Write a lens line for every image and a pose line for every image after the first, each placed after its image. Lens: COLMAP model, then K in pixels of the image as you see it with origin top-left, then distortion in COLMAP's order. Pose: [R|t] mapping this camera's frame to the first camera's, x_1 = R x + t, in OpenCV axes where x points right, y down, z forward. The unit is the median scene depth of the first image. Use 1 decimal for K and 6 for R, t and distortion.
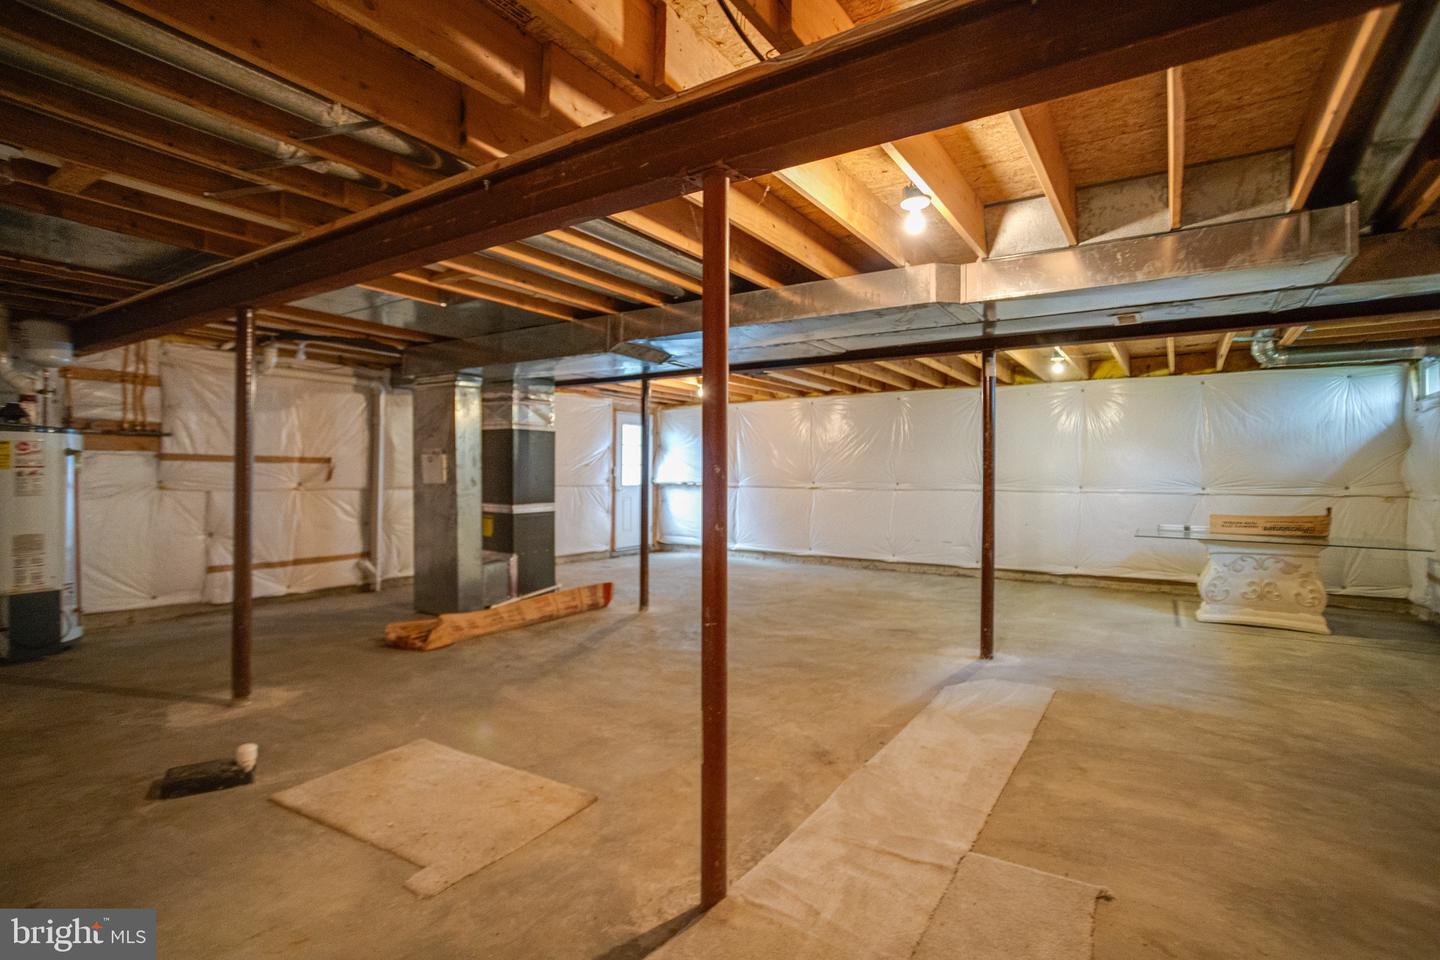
lens RADIAL K [[699.2, 0, 705.5], [0, 699.2, 478.7], [0, 0, 1]] dist [-0.048316, 0.036888]
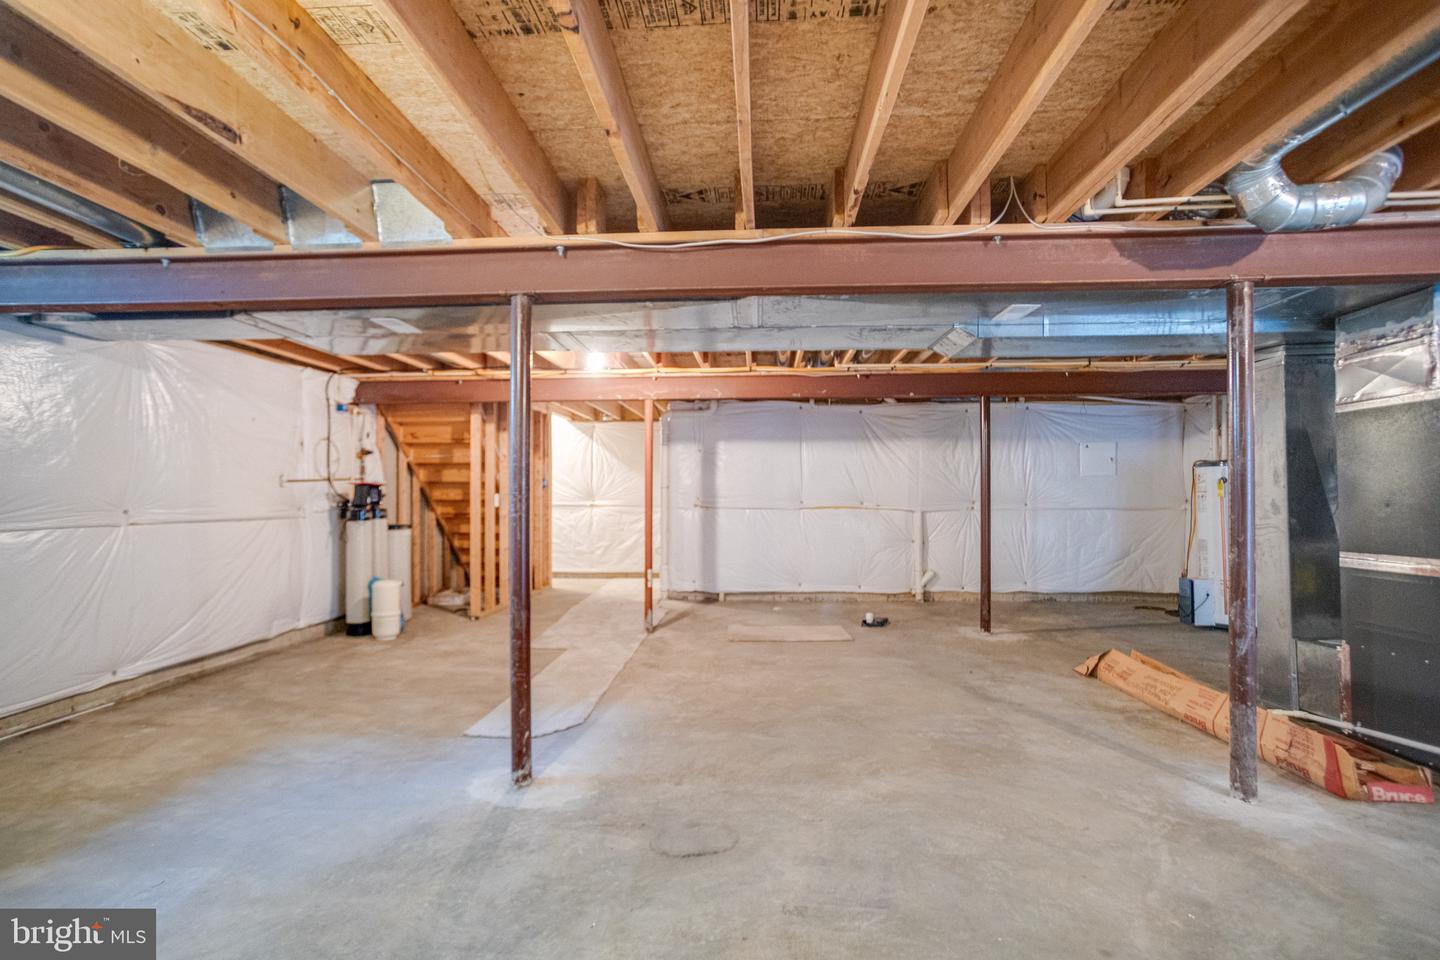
lens RADIAL K [[699.2, 0, 705.5], [0, 699.2, 478.7], [0, 0, 1]] dist [-0.048316, 0.036888]
pose [[-0.867673, -0.017083, -0.496842, 0.600988], [-0.007563, 0.999747, -0.021166, -0.005869], [0.497078, -0.014607, -0.867583, 1.699130]]
